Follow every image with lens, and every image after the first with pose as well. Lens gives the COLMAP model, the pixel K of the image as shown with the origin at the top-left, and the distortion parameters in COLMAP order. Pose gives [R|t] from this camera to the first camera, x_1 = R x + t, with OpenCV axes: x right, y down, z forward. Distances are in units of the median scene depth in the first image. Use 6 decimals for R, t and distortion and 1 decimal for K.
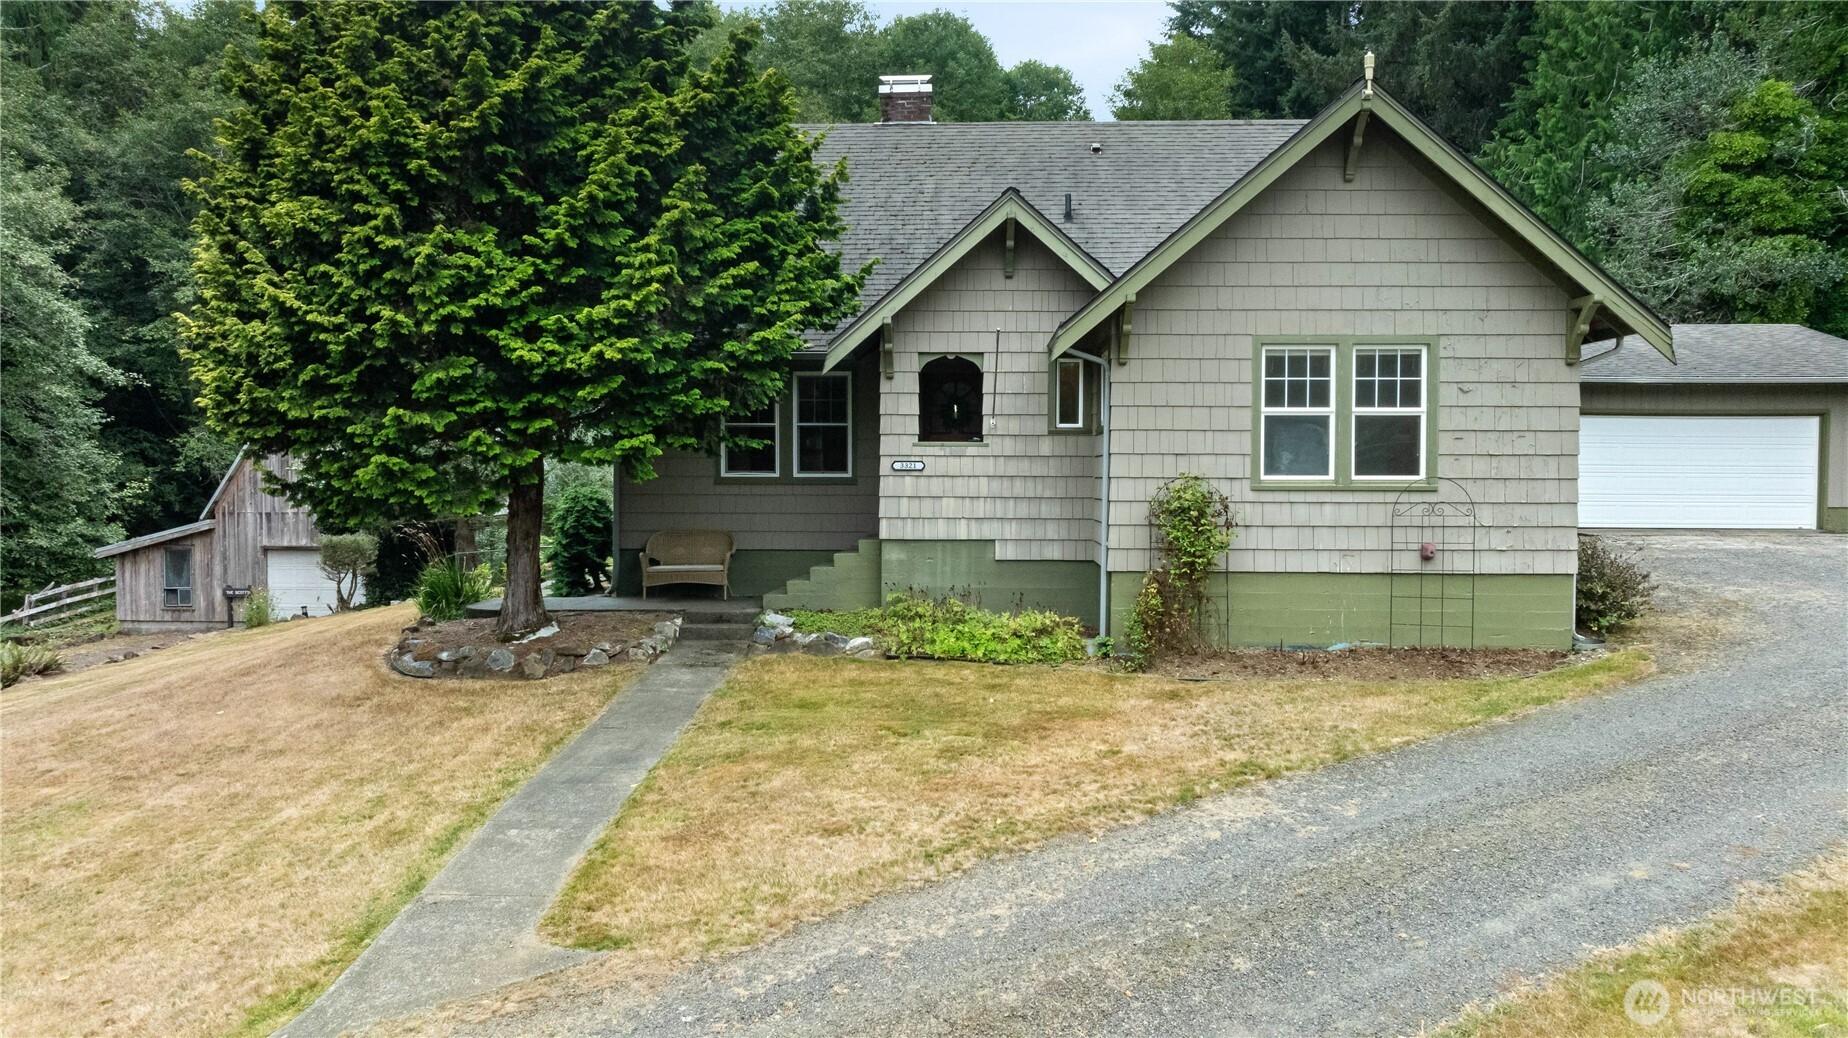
lens RADIAL K [[1306.7, 0, 924.0], [0, 1306.7, 519.0], [0, 0, 1]] dist [-0.019435, 0.000293]
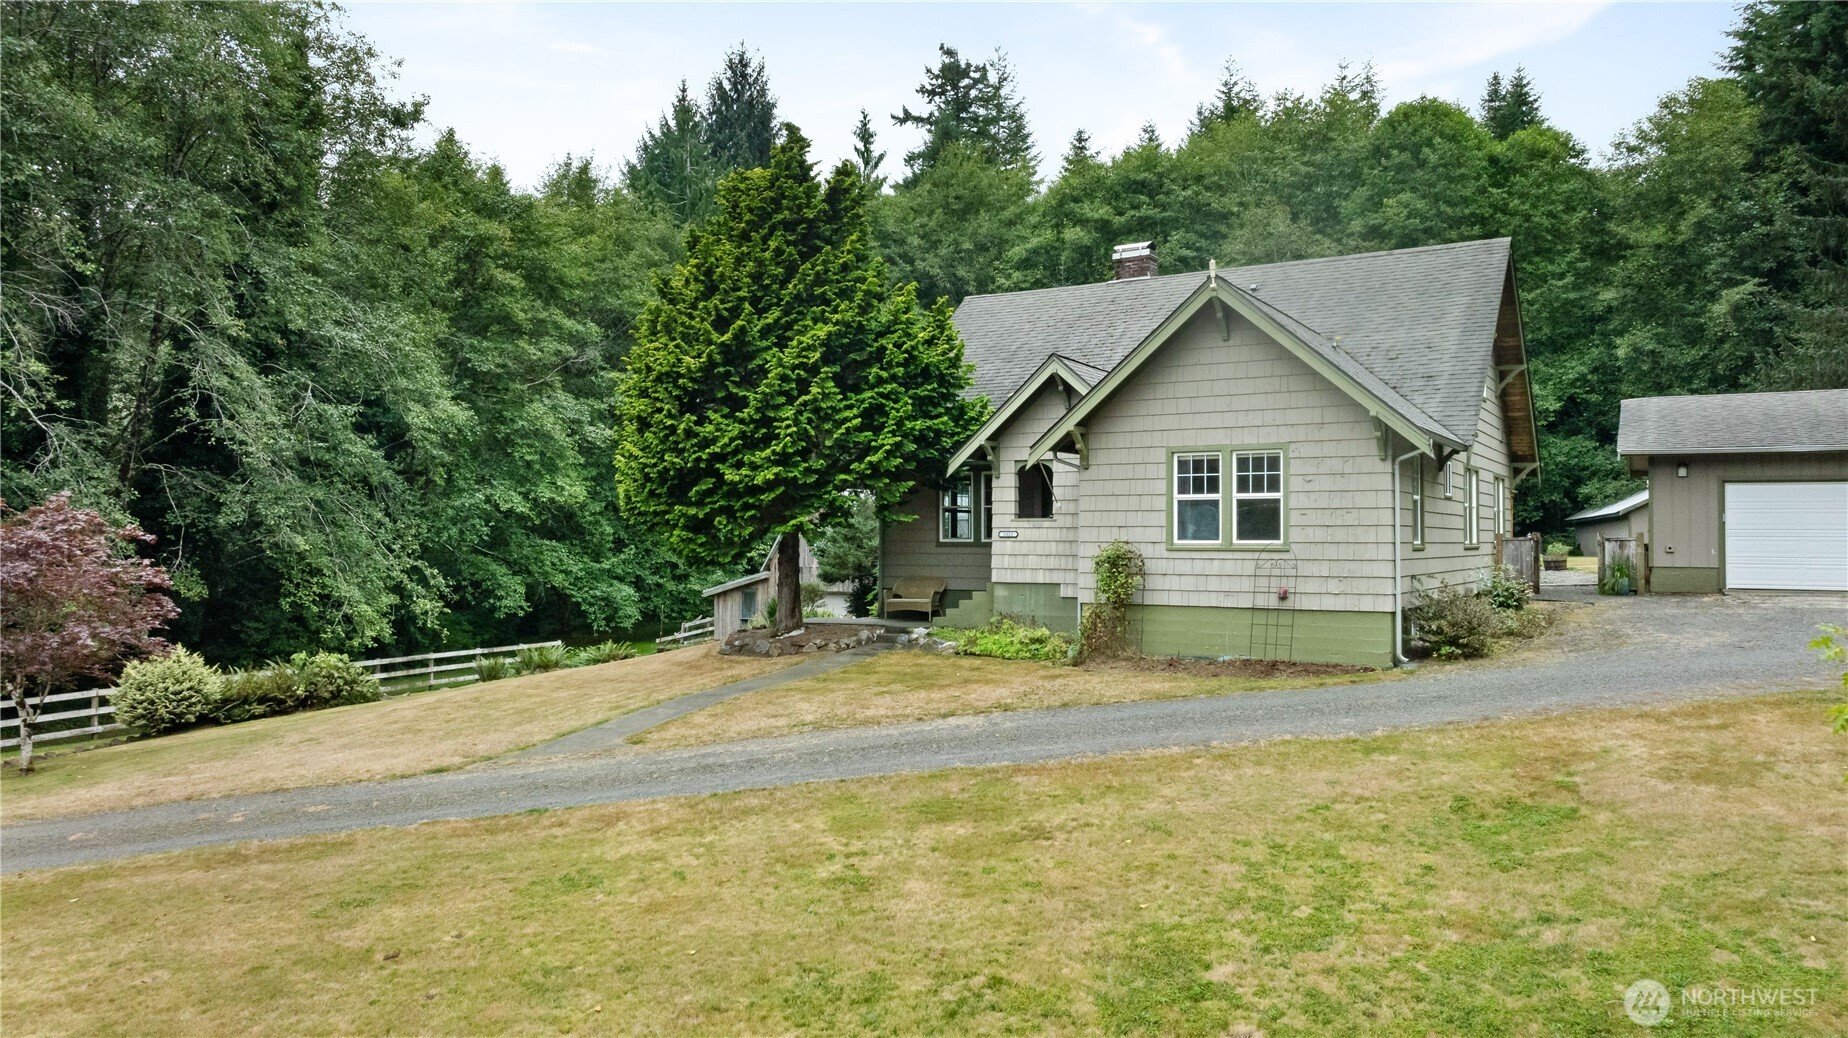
lens RADIAL K [[1285.6, 0, 924.0], [0, 1285.6, 519.0], [0, 0, 1]] dist [-0.003553, -0.000428]
pose [[0.877746, -0.009662, -0.479029, 0.711718], [-0.013923, 0.998860, -0.045659, 0.013085], [0.478924, 0.046747, 0.876611, -0.423072]]
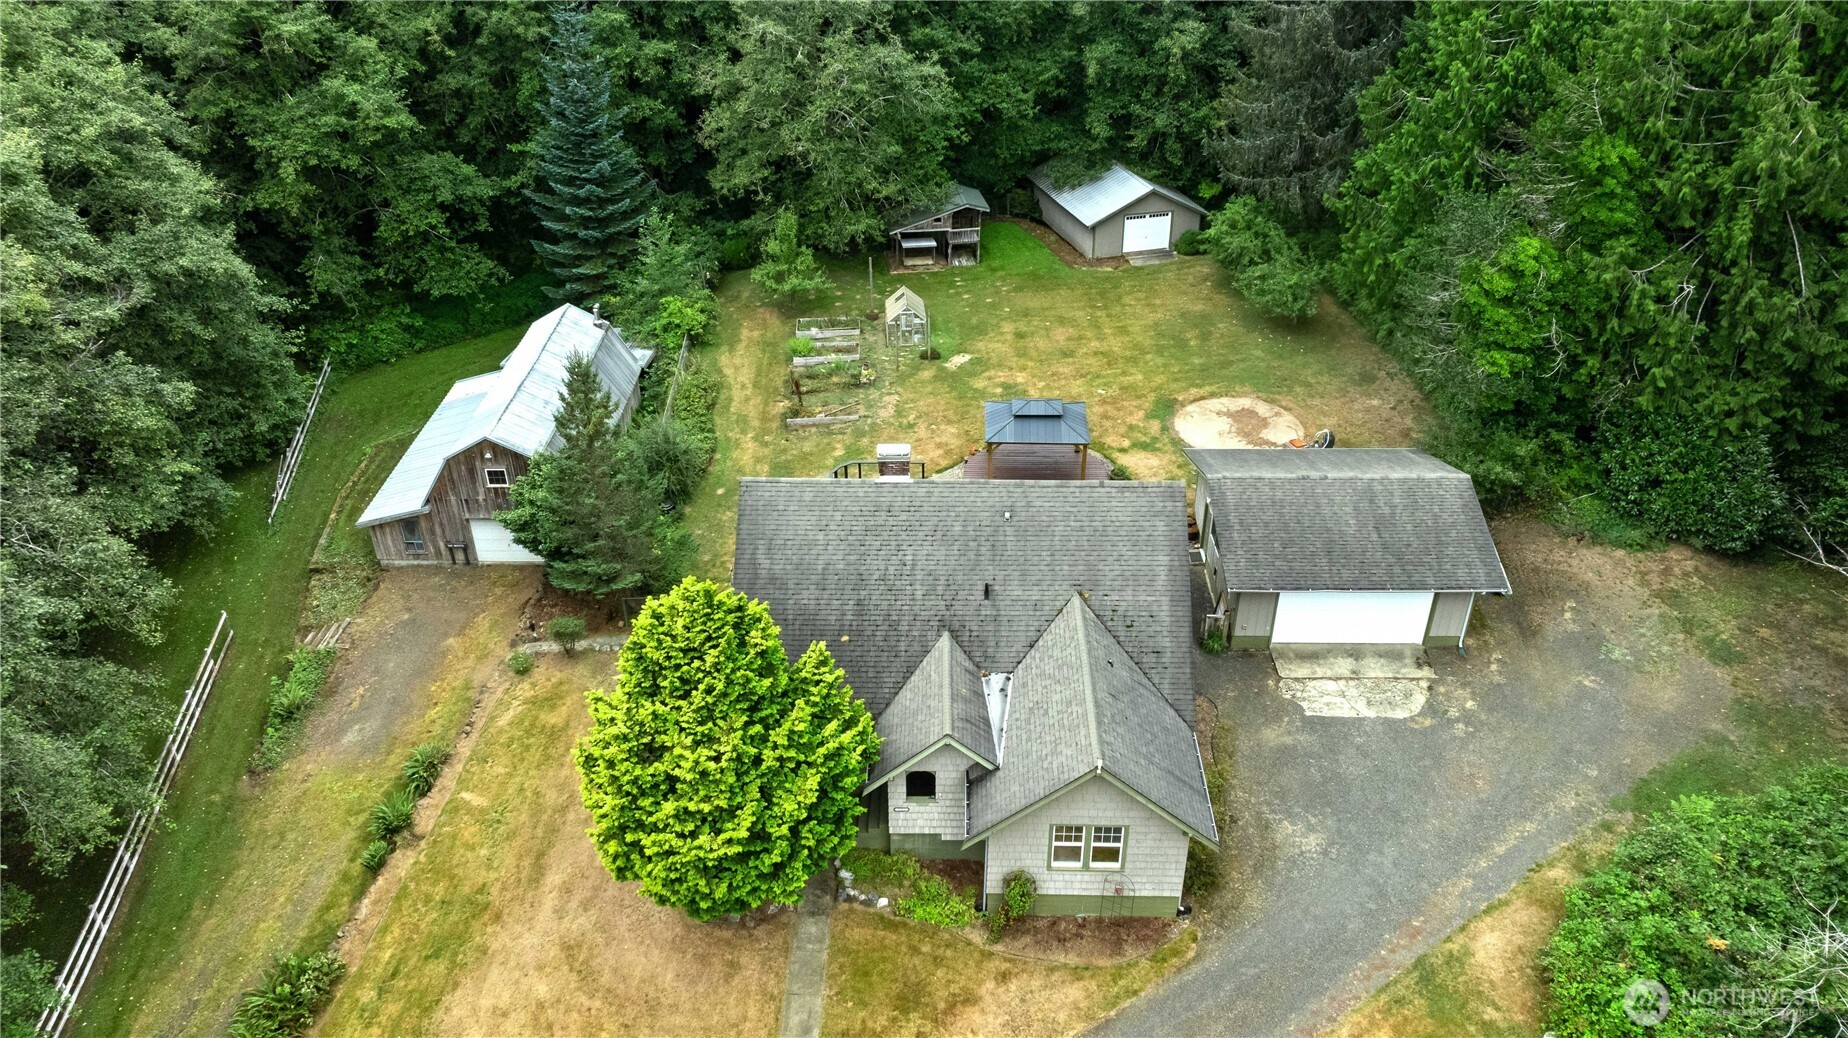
lens RADIAL K [[1306.7, 0, 924.0], [0, 1306.7, 519.0], [0, 0, 1]] dist [-0.019435, 0.000293]
pose [[0.999888, -0.014396, 0.004195, 0.026386], [0.010273, 0.861483, 0.507682, -1.777571], [-0.010922, -0.507582, 0.861534, -0.717616]]
